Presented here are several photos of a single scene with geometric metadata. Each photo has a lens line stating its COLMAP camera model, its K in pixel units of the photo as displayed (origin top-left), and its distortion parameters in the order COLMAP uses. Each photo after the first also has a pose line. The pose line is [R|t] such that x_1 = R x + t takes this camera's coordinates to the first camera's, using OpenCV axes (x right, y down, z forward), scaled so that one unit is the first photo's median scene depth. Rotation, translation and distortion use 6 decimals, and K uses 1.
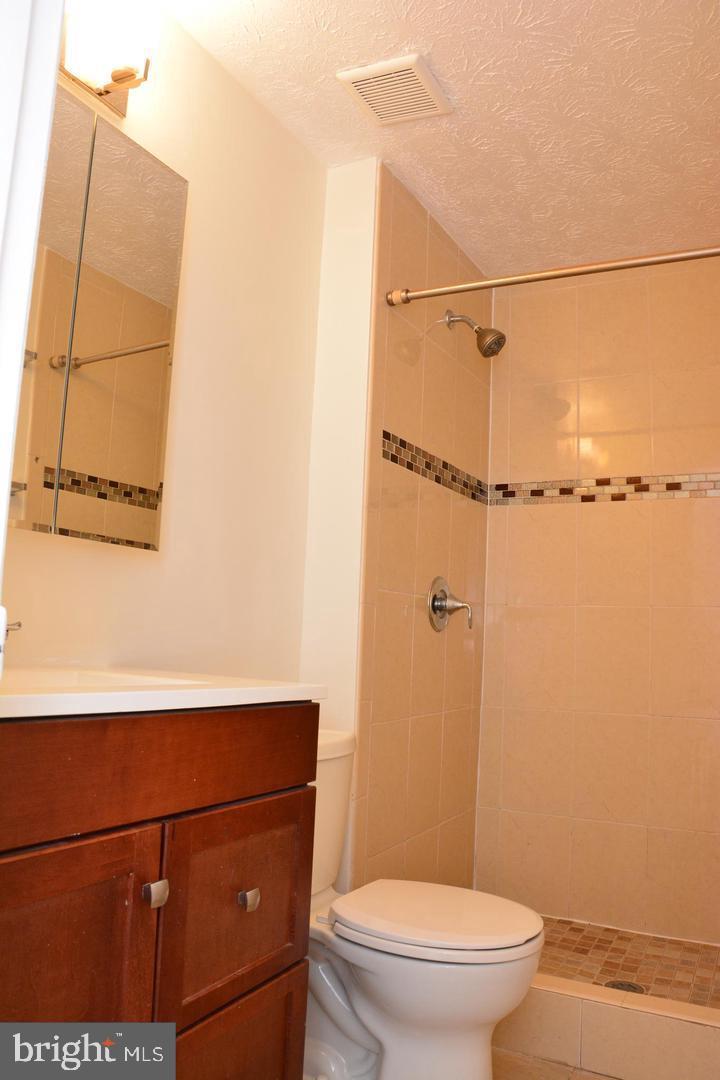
lens RADIAL K [[838.1, 0, 367.4], [0, 838.1, 553.7], [0, 0, 1]] dist [-0.161305, 0.117400]
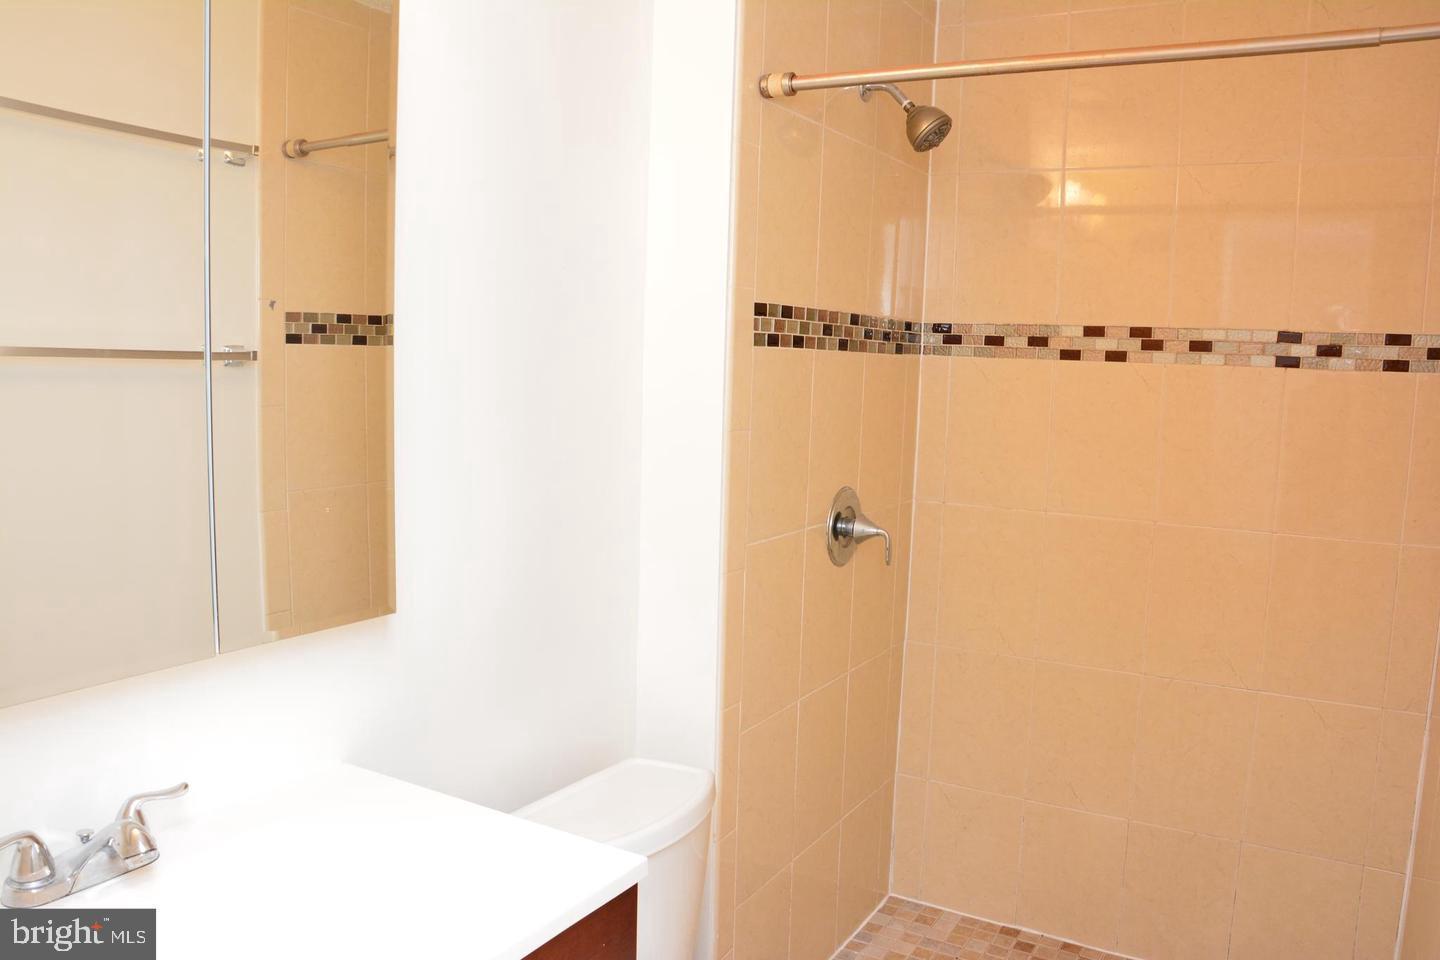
lens RADIAL K [[1117.5, 0, 725.8], [0, 1117.5, 487.0], [0, 0, 1]] dist [-0.161305, 0.117400]
pose [[0.998965, -0.004861, -0.045215, 0.028820], [0.014614, 0.975851, 0.217949, -0.164156], [0.043064, -0.218384, 0.974912, 0.102222]]
